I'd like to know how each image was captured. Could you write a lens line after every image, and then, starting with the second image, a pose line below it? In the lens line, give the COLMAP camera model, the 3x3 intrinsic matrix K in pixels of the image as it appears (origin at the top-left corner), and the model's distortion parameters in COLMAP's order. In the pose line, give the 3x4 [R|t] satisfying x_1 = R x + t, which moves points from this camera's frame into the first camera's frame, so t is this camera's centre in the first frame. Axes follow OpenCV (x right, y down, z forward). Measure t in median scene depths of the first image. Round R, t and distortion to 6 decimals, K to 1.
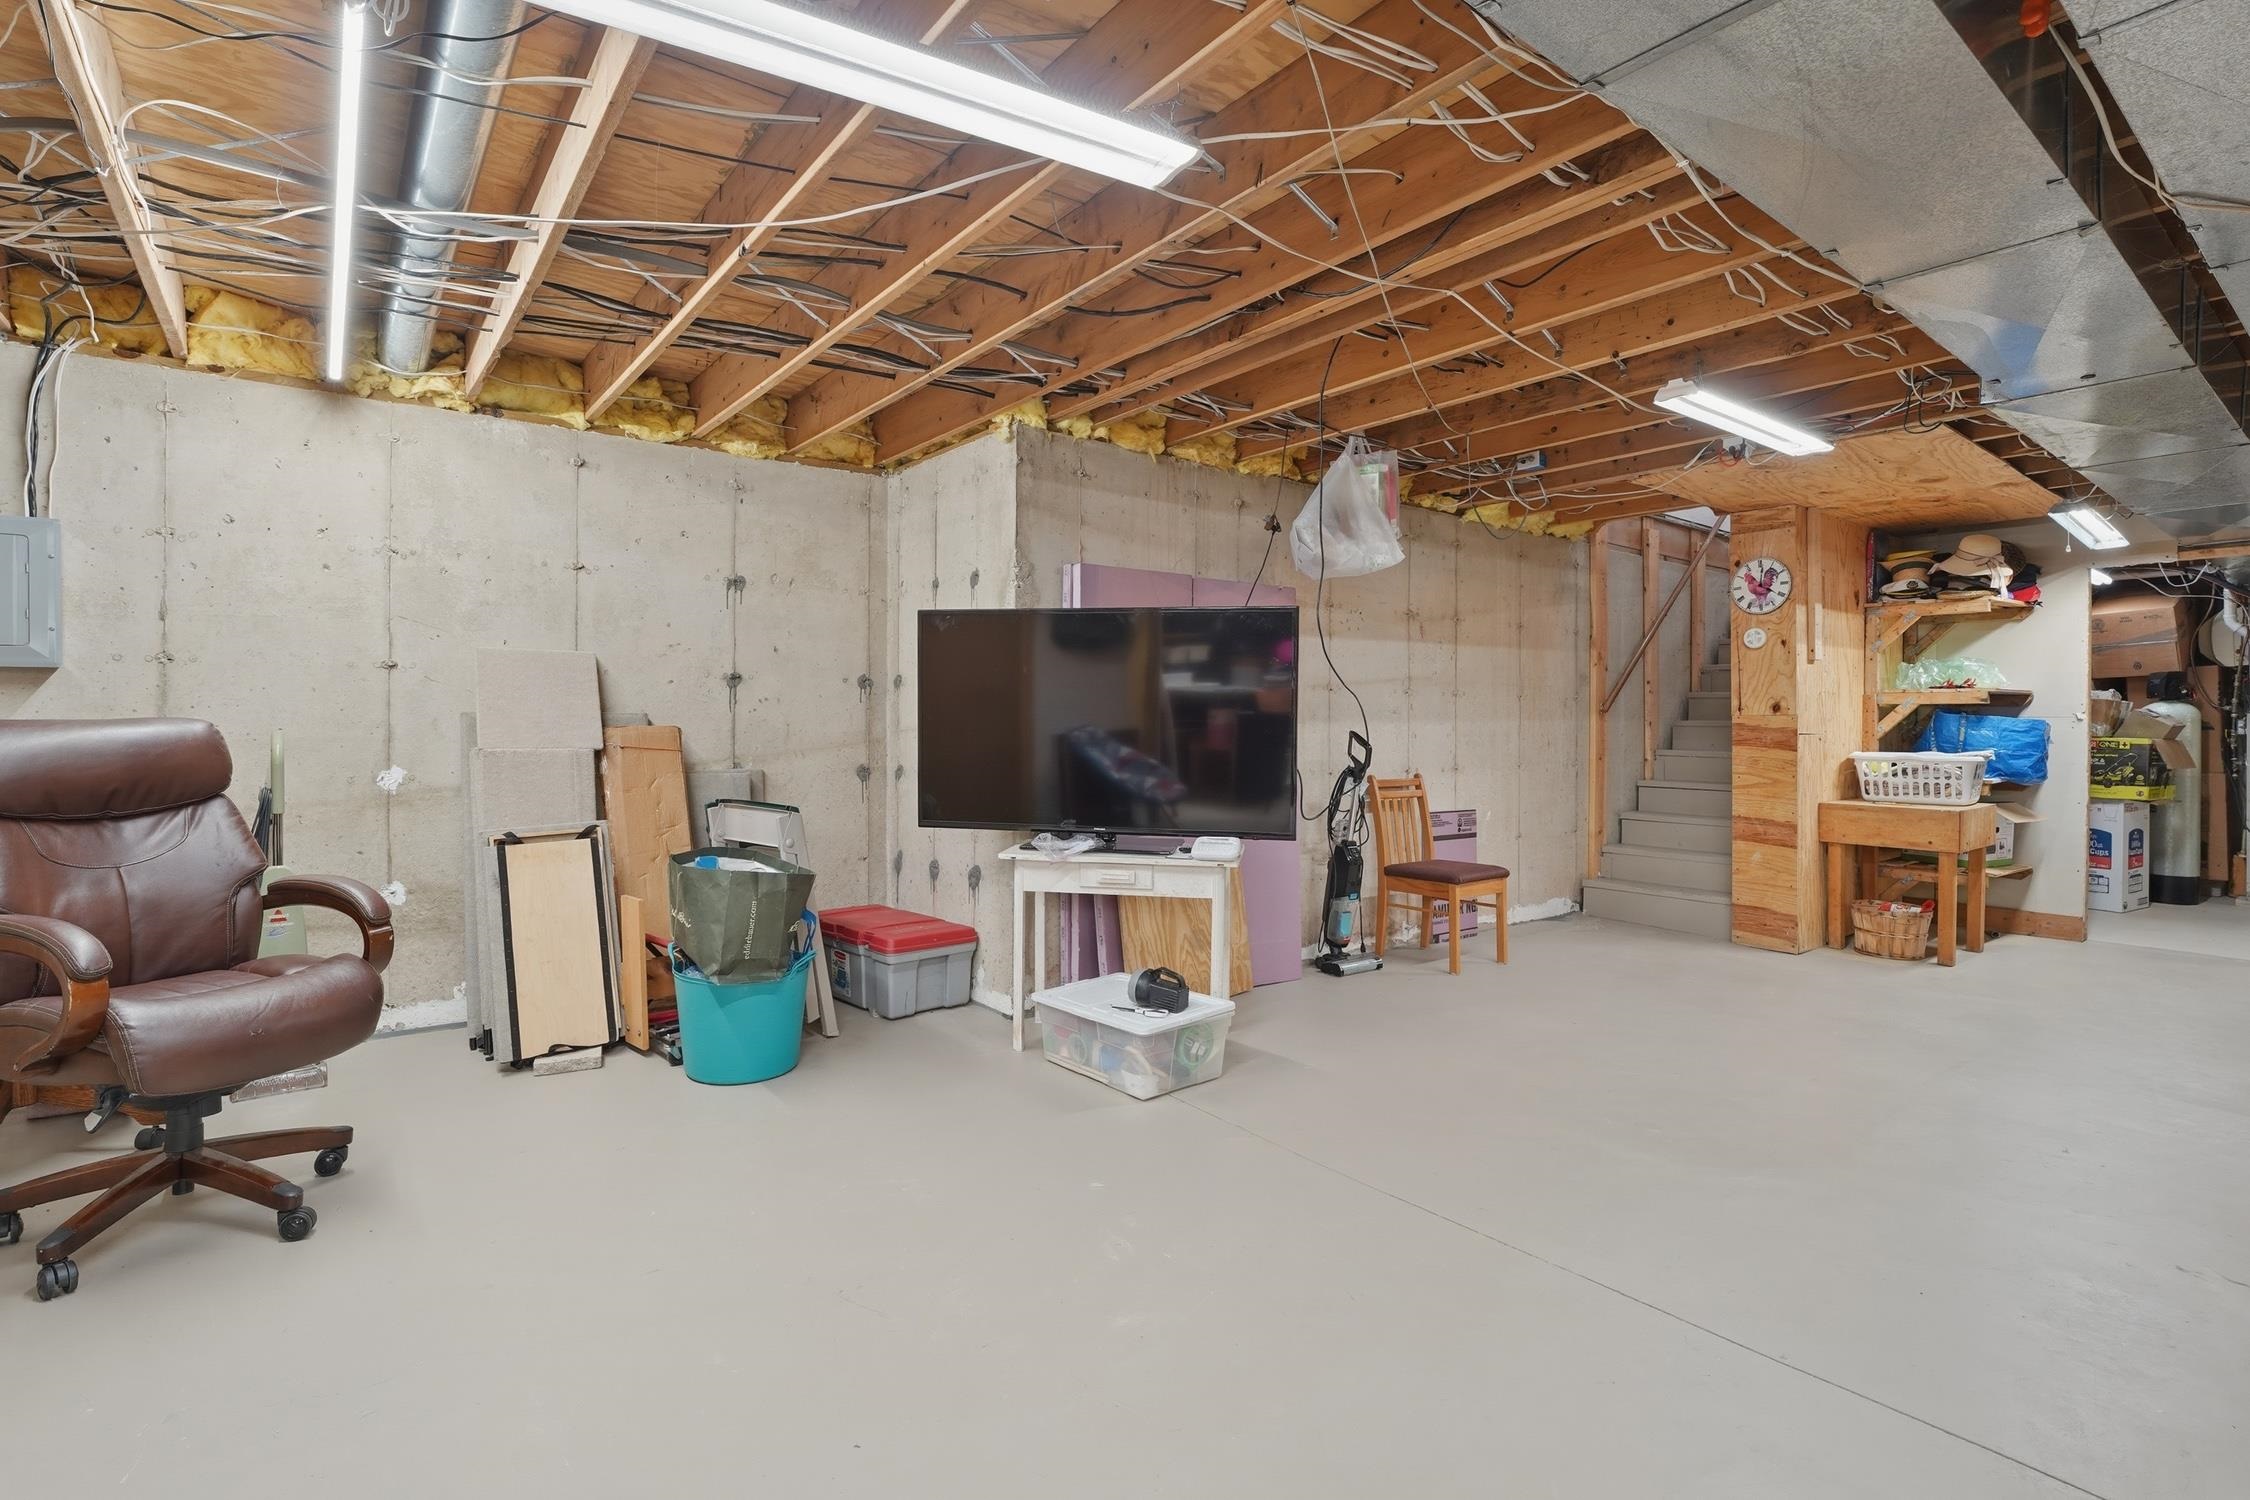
lens RADIAL K [[1022.2, 0, 1140.6], [0, 1022.2, 707.6], [0, 0, 1]] dist [-0.020643, -0.001083]
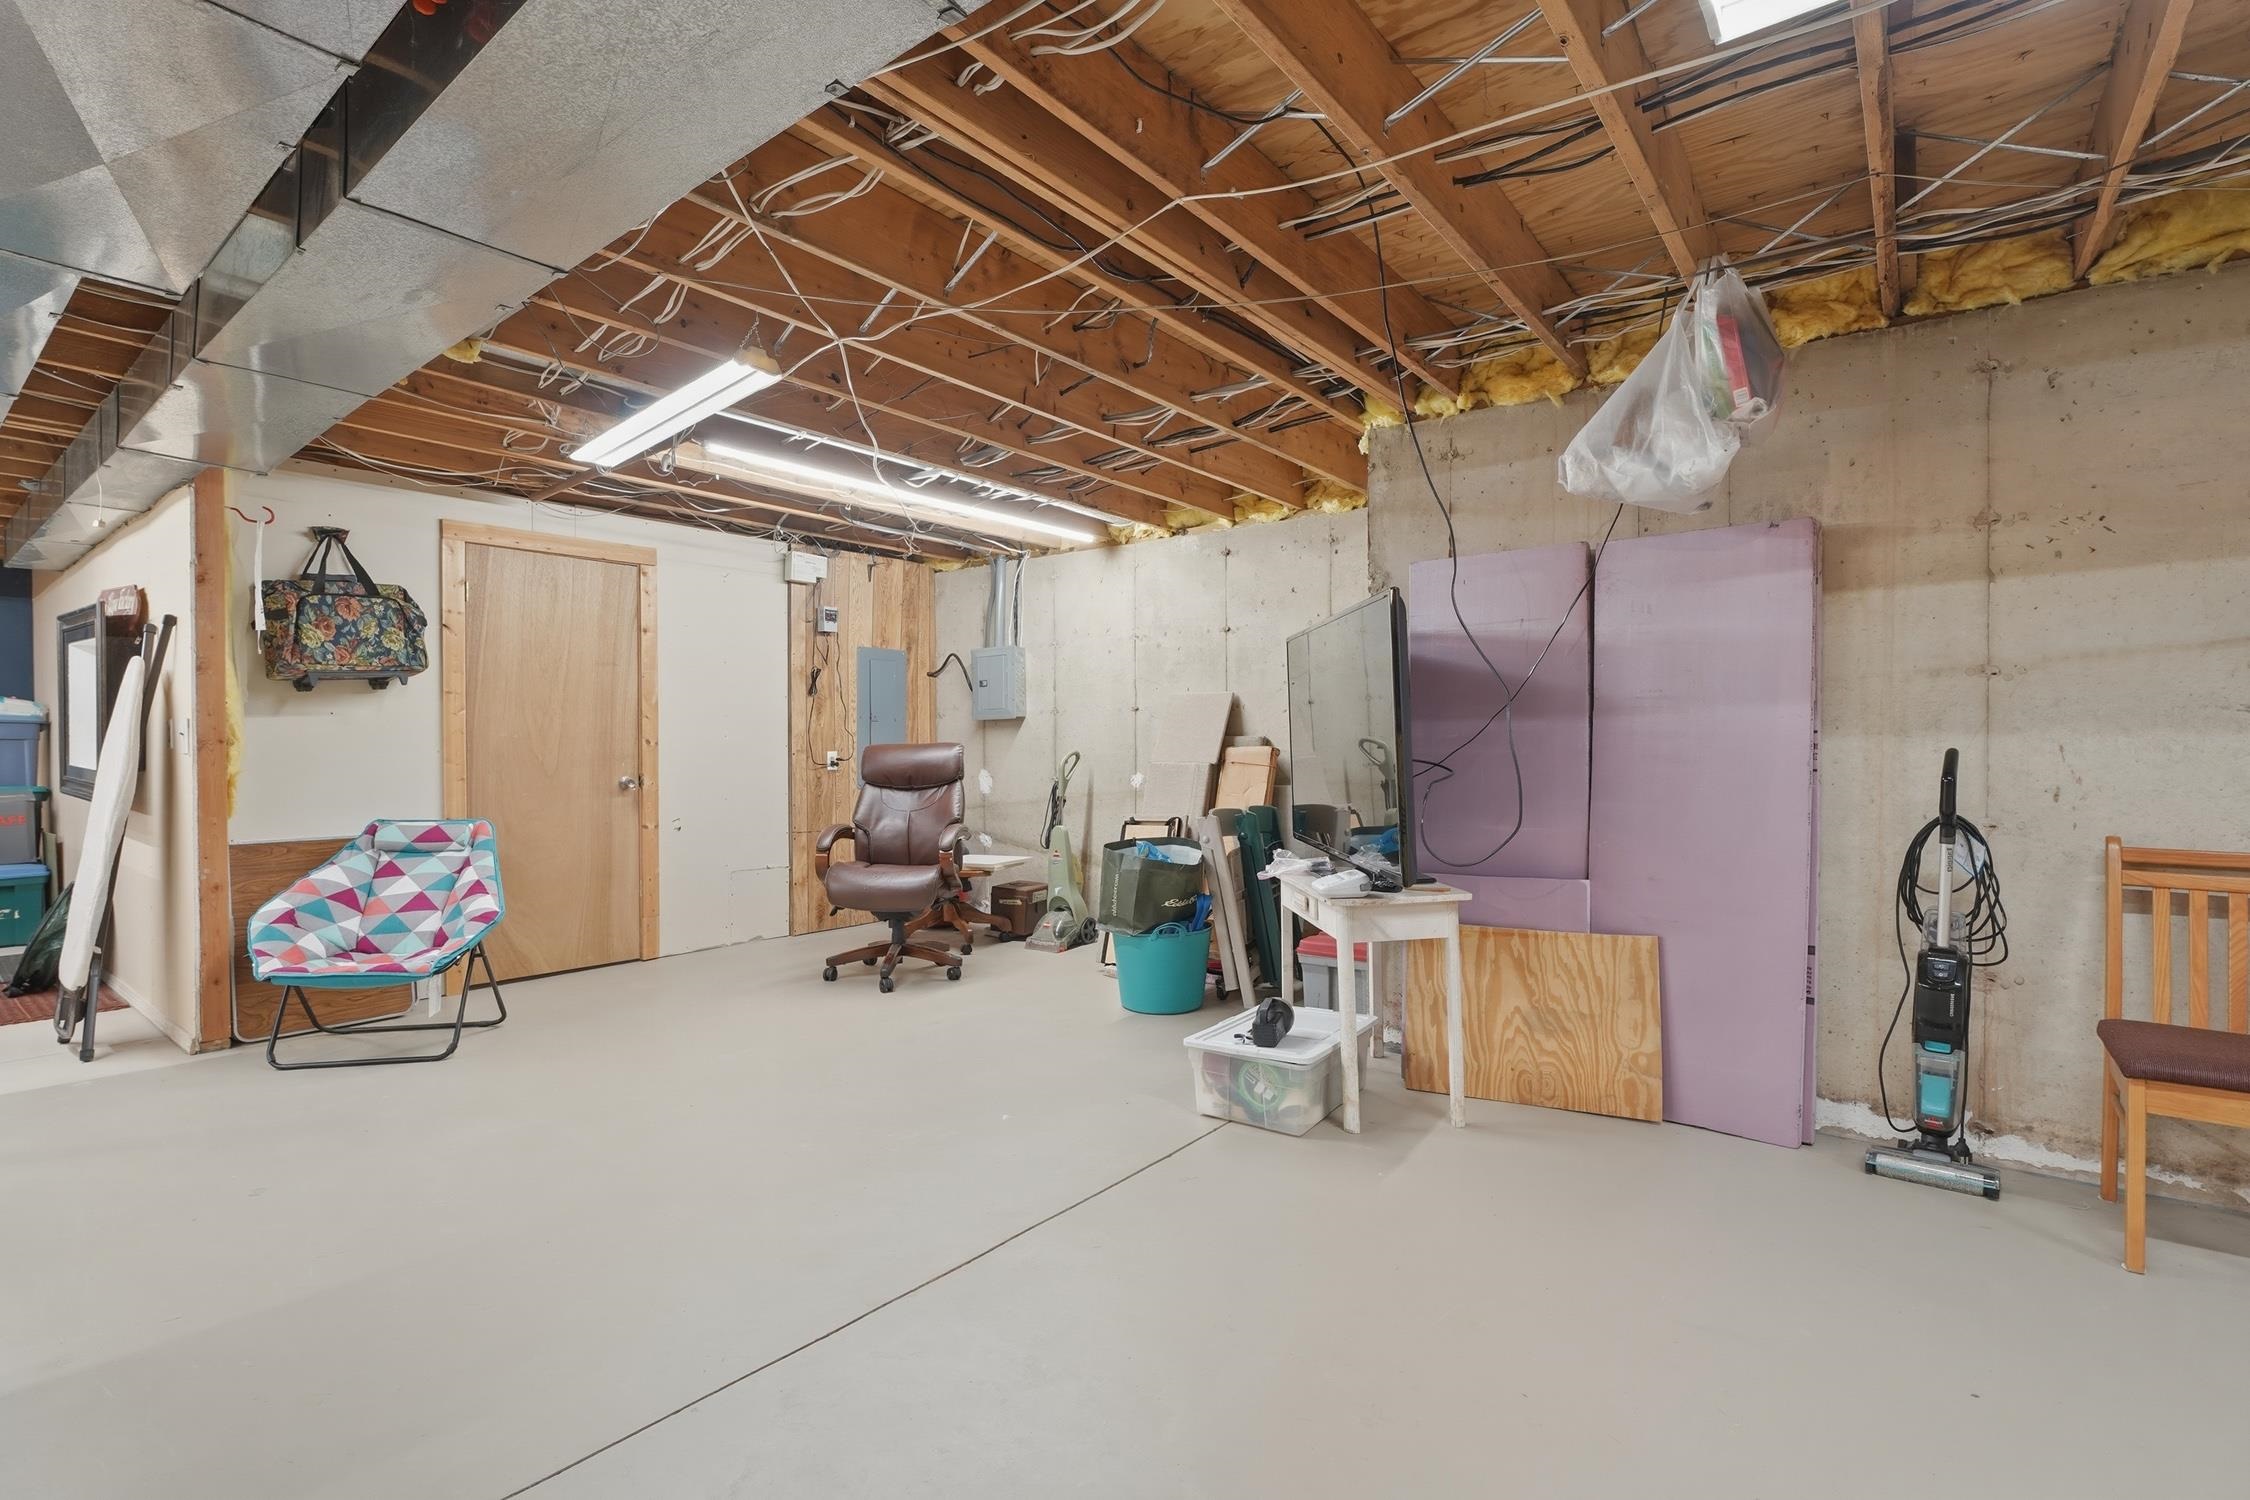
lens RADIAL K [[1022.2, 0, 1134.9], [0, 1022.2, 753.0], [0, 0, 1]] dist [-0.020643, -0.001083]
pose [[0.269692, 0.001097, -0.962946, 0.750729], [0.017057, 0.999837, 0.005916, 0.016694], [0.962796, -0.018020, 0.269629, 0.525974]]
